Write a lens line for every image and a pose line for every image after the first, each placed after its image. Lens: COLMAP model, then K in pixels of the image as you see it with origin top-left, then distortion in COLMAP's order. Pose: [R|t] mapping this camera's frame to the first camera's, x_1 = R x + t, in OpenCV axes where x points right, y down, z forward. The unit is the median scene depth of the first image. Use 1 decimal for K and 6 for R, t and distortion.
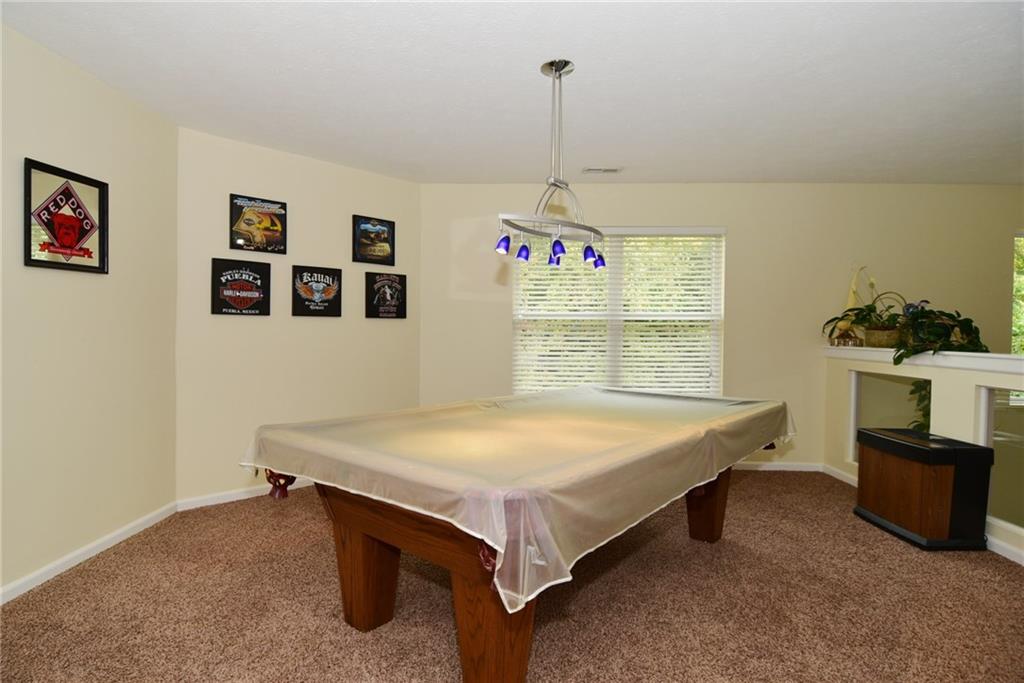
lens RADIAL K [[532.9, 0, 501.2], [0, 532.9, 339.4], [0, 0, 1]] dist [0.012424, -0.023482]
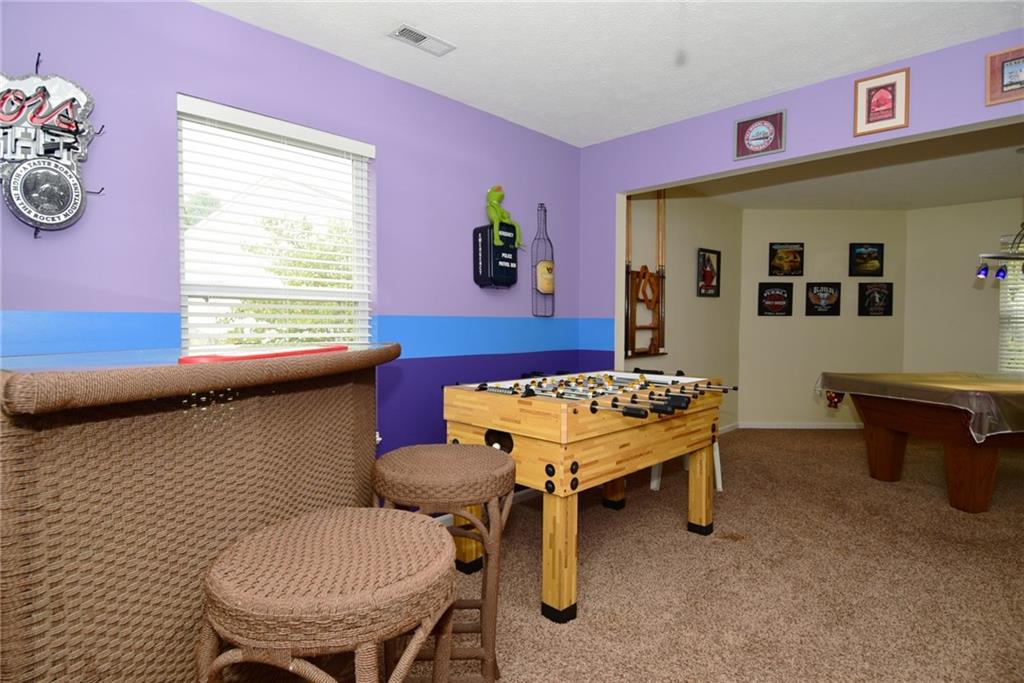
lens RADIAL K [[532.9, 0, 507.5], [0, 532.9, 343.8], [0, 0, 1]] dist [0.012424, -0.023482]
pose [[0.732098, 0.017572, -0.680973, 0.028172], [-0.006262, 0.999799, 0.019066, 0.013446], [0.681171, -0.009694, 0.732060, -0.726107]]
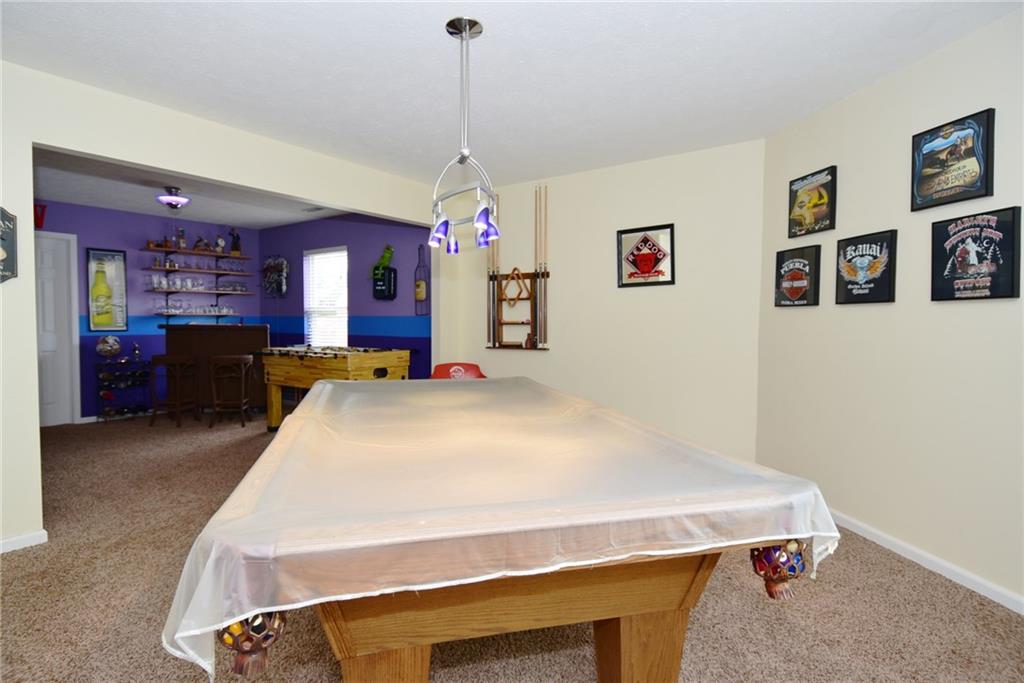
lens RADIAL K [[532.9, 0, 502.1], [0, 532.9, 342.1], [0, 0, 1]] dist [0.012424, -0.023482]
pose [[-0.559138, 0.023208, -0.828750, 0.556186], [-0.022950, 0.998792, 0.043453, -0.011549], [0.828757, 0.043316, -0.557930, 1.051222]]
